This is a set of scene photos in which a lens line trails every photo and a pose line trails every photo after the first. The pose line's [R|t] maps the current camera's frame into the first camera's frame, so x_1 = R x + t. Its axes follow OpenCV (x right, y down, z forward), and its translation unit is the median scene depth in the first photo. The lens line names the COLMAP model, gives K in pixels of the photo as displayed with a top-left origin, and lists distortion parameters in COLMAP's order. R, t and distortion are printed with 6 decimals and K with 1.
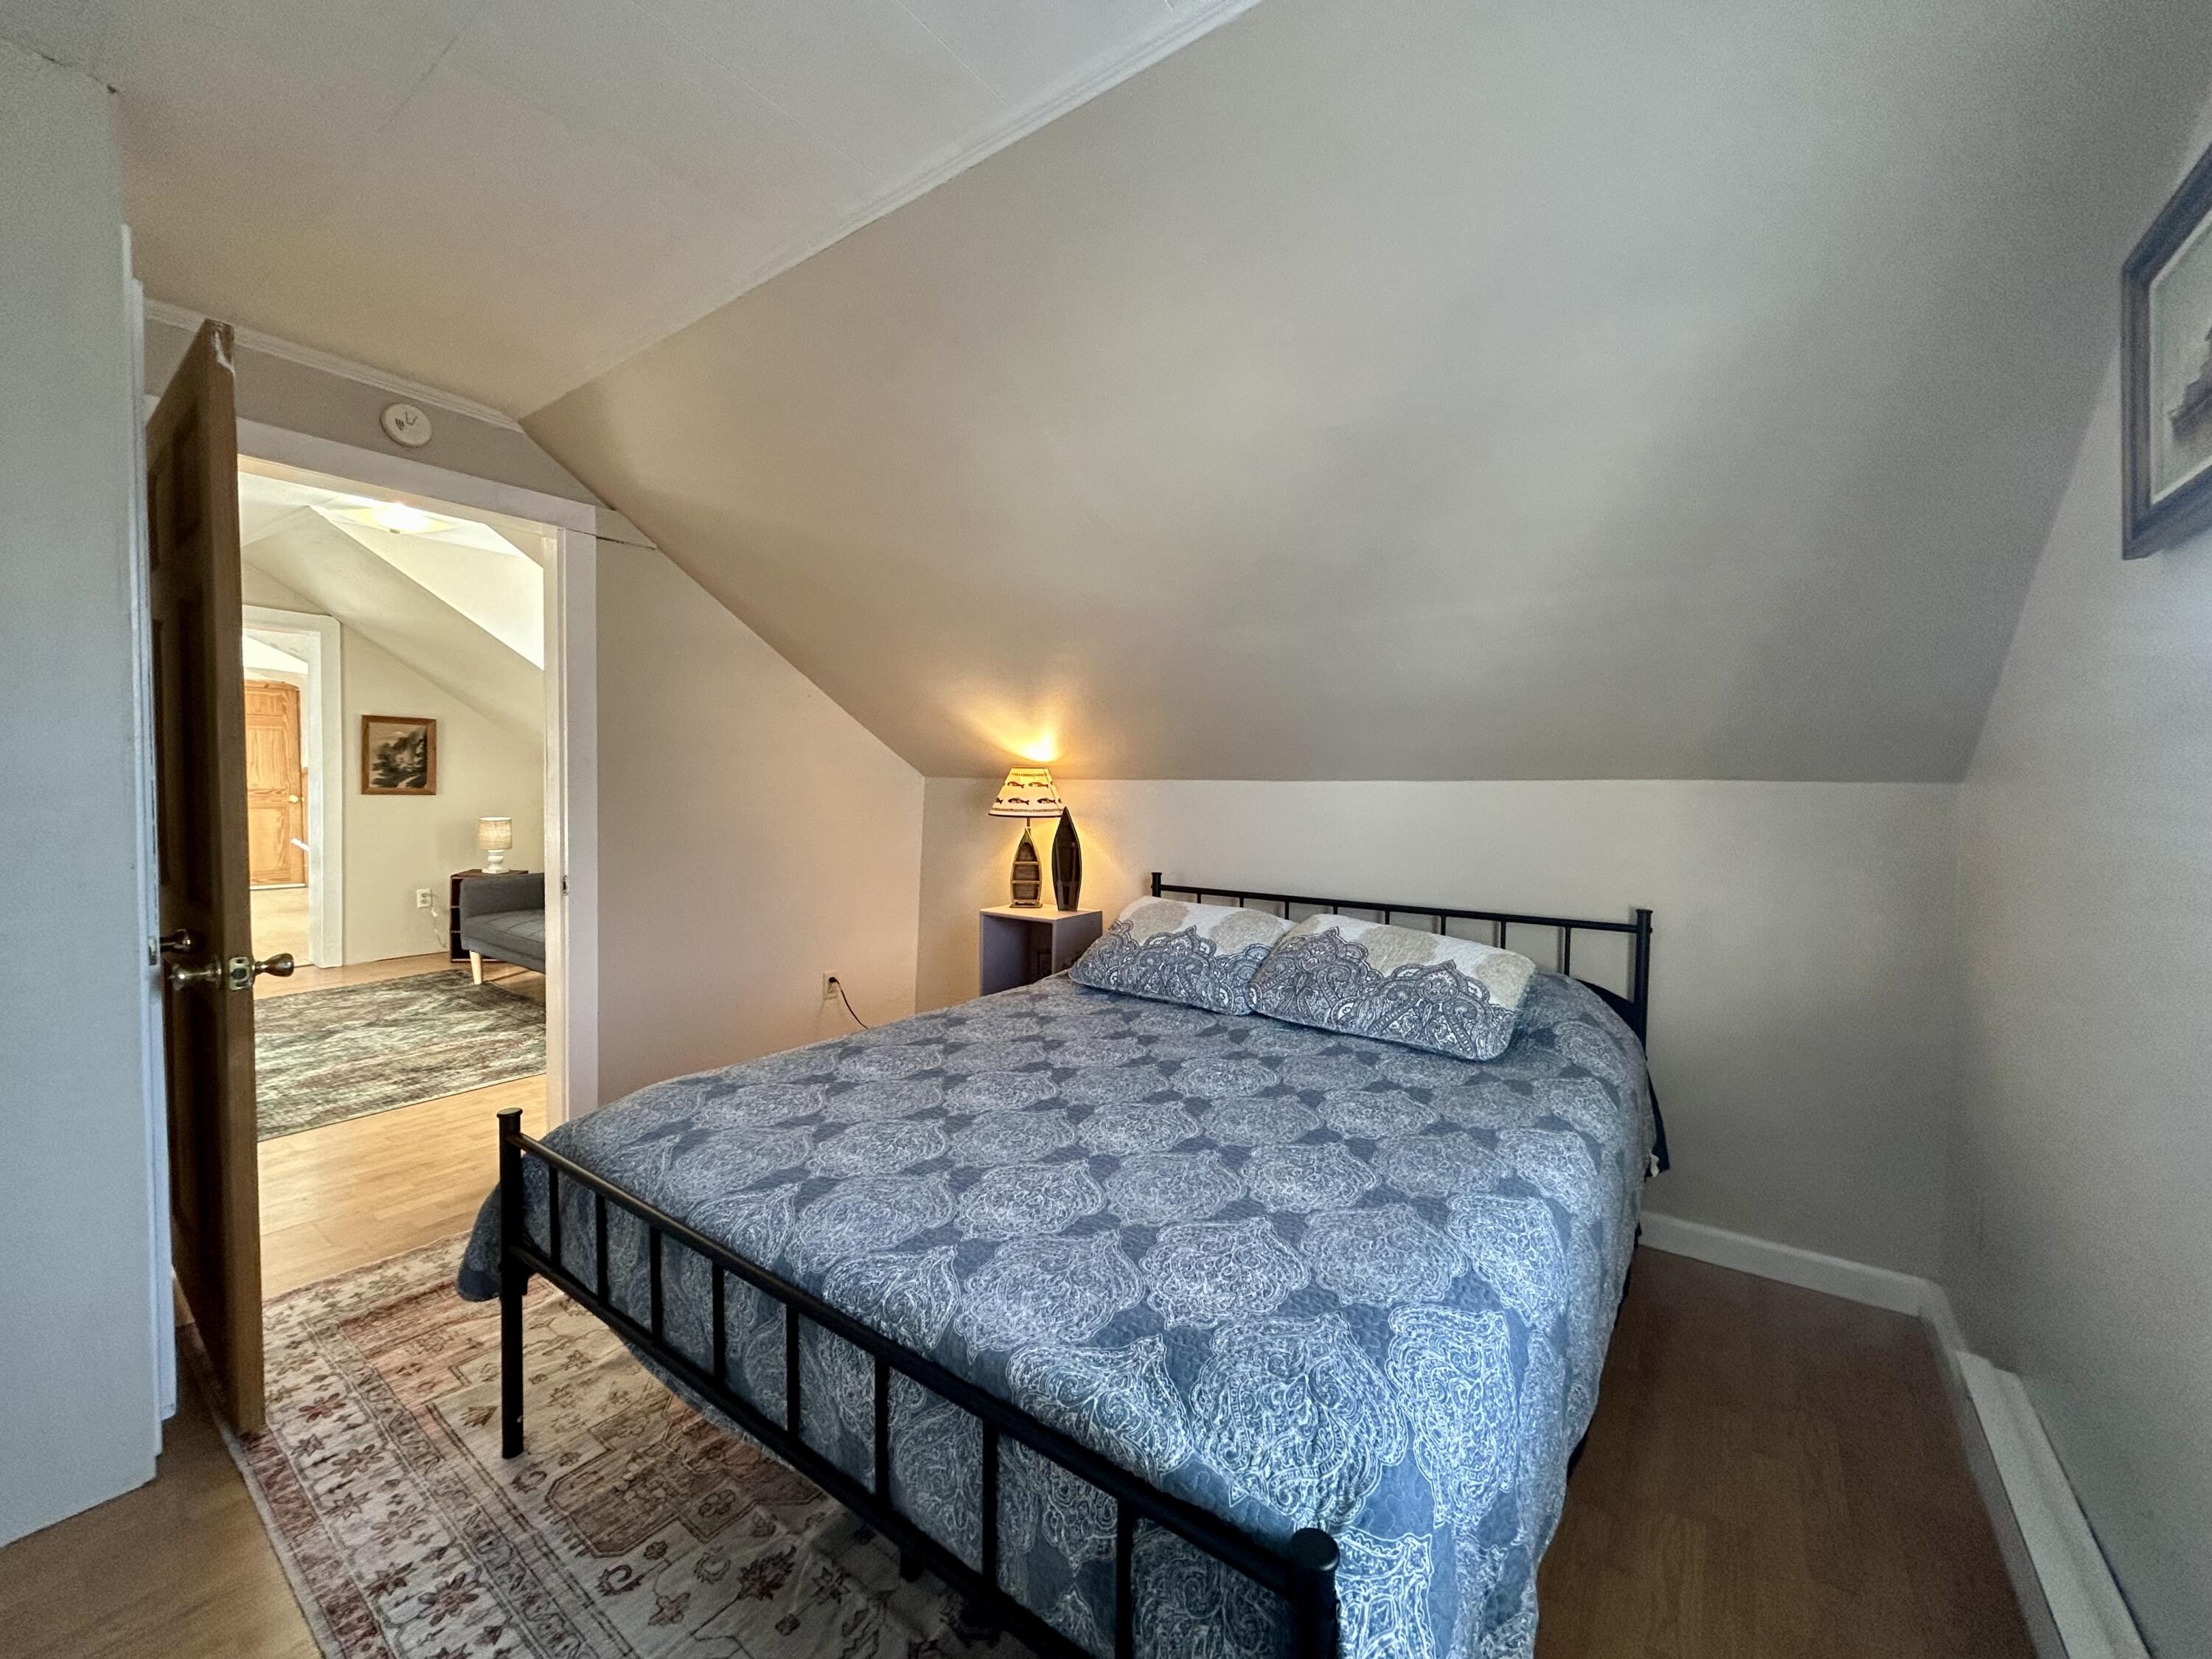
lens RADIAL K [[889.8, 0, 1095.7], [0, 889.8, 829.9], [0, 0, 1]] dist [0.021405, 0.000229]
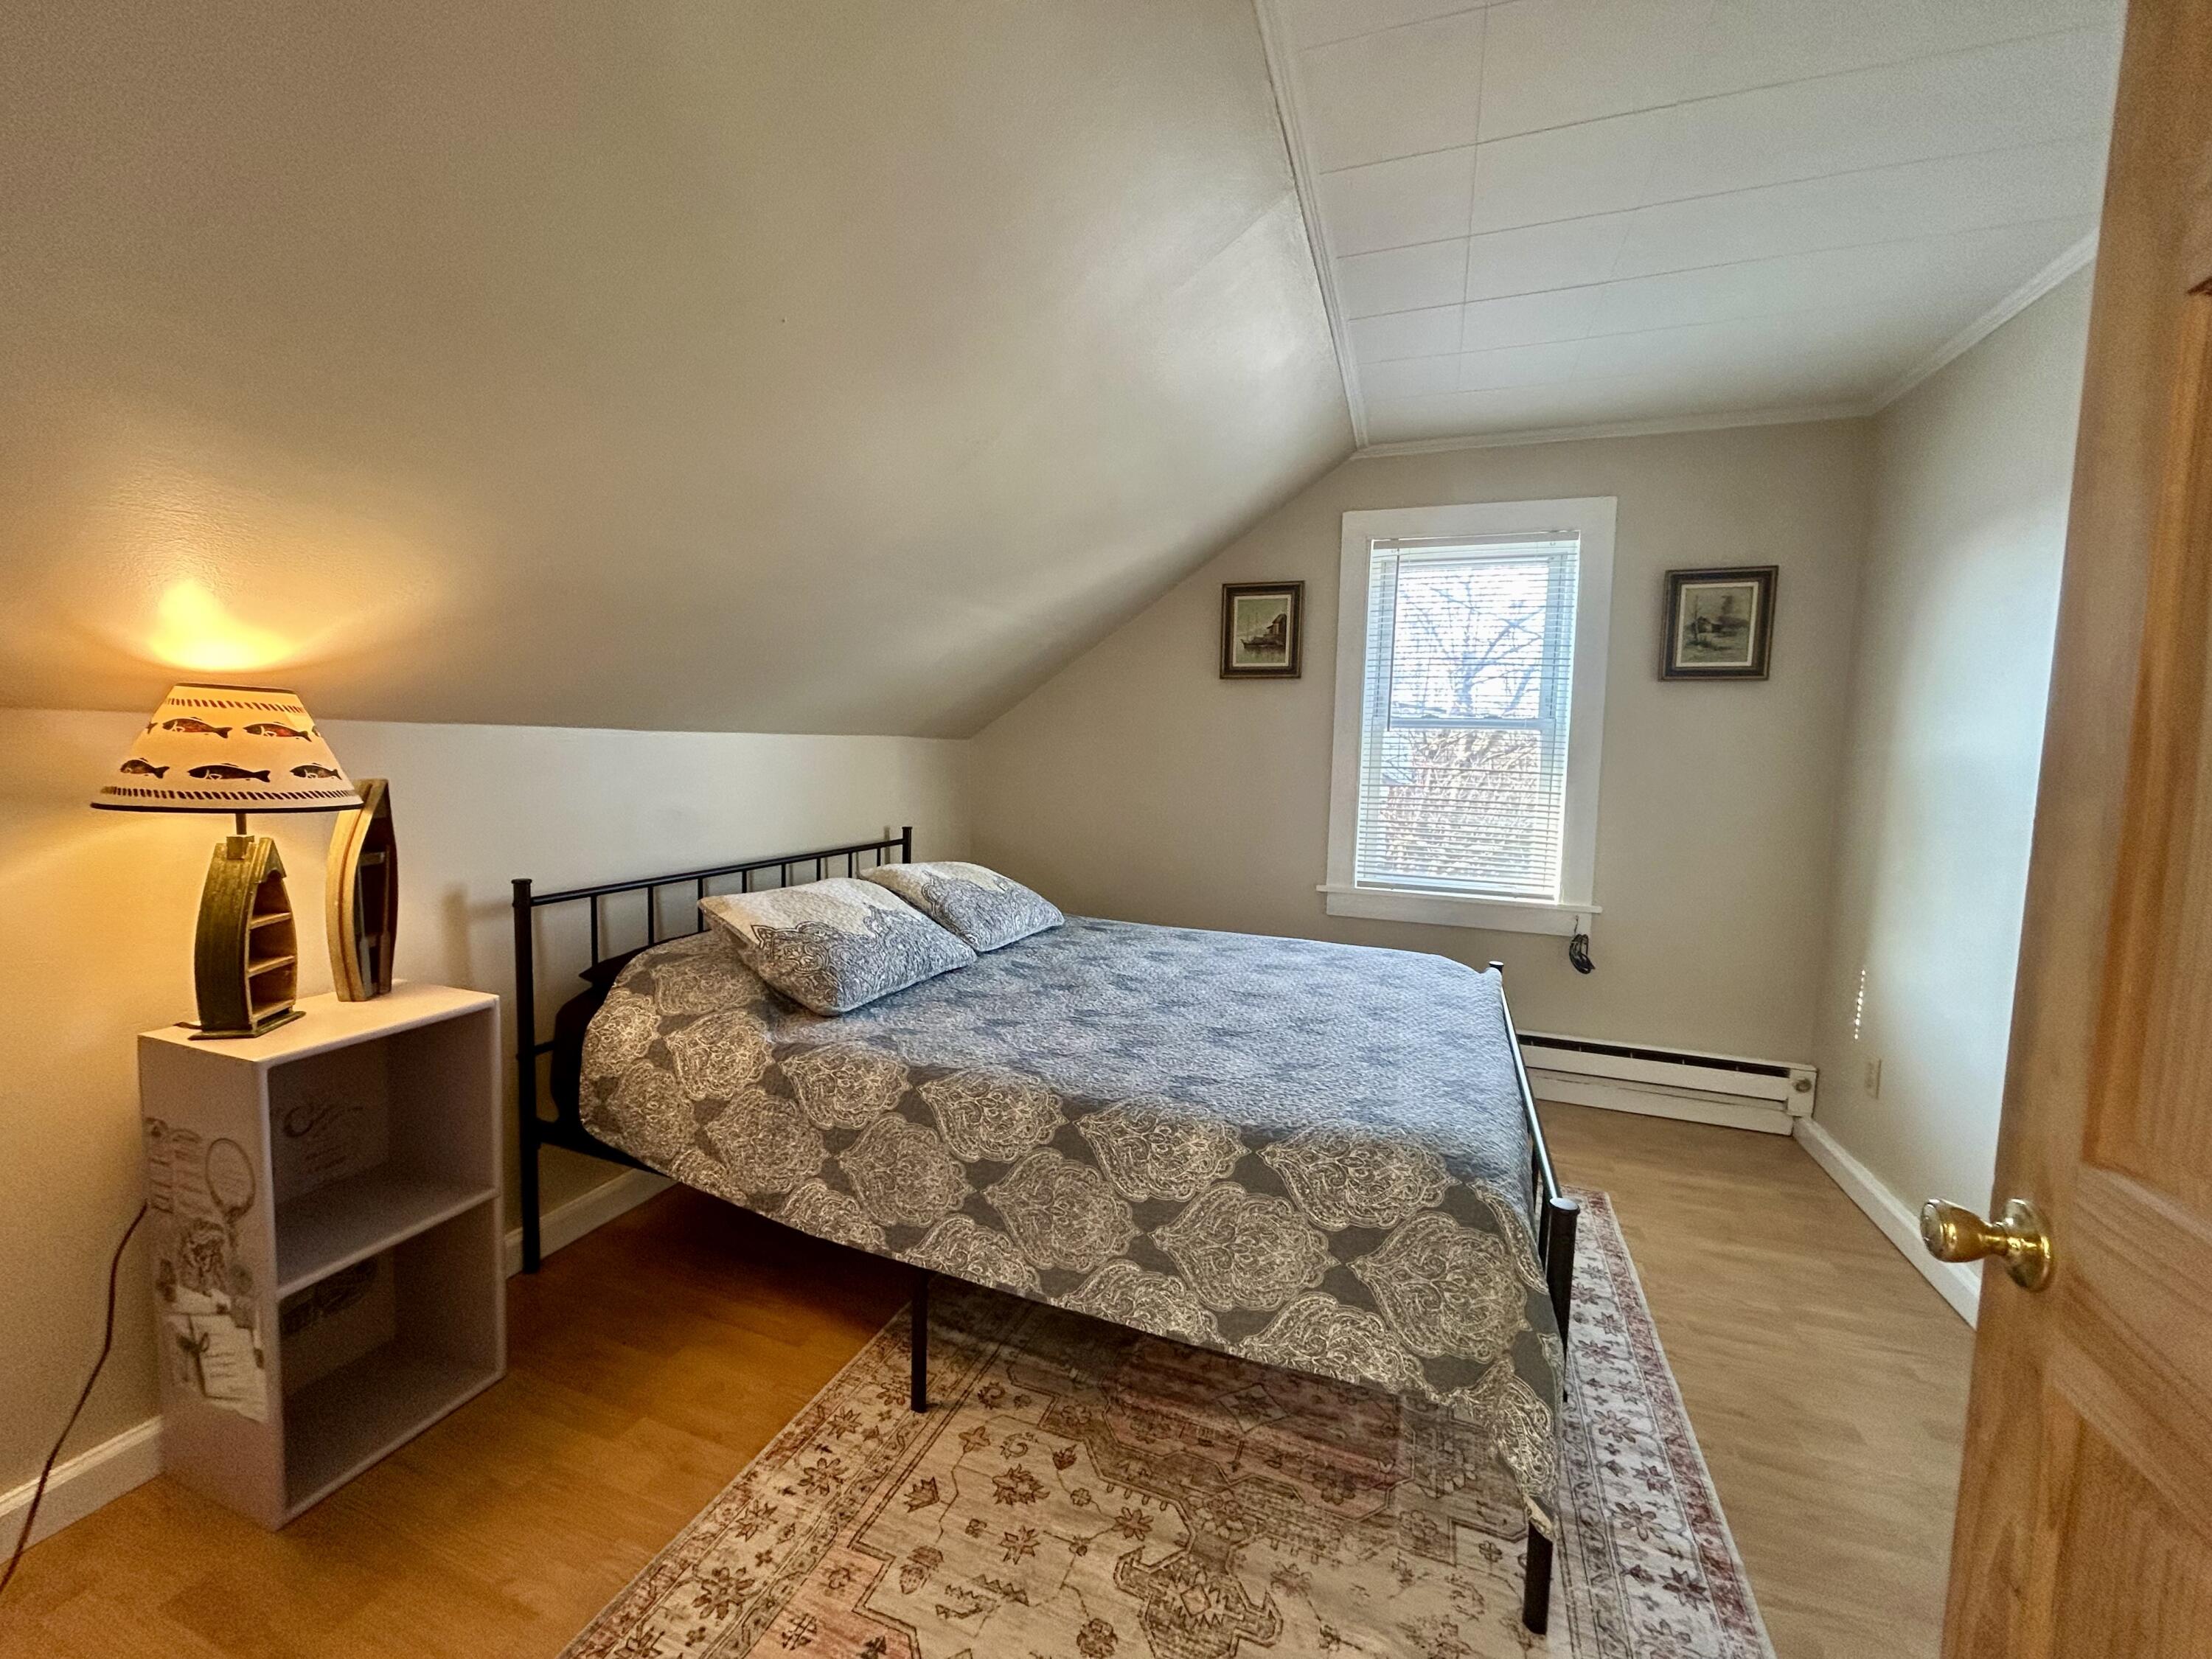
lens RADIAL K [[889.8, 0, 1095.7], [0, 889.8, 829.9], [0, 0, 1]] dist [0.021405, 0.000229]
pose [[-0.277210, -0.109633, 0.954534, -0.622928], [0.009798, 0.993094, 0.116908, -0.053263], [-0.960759, 0.041760, -0.274221, 0.796452]]
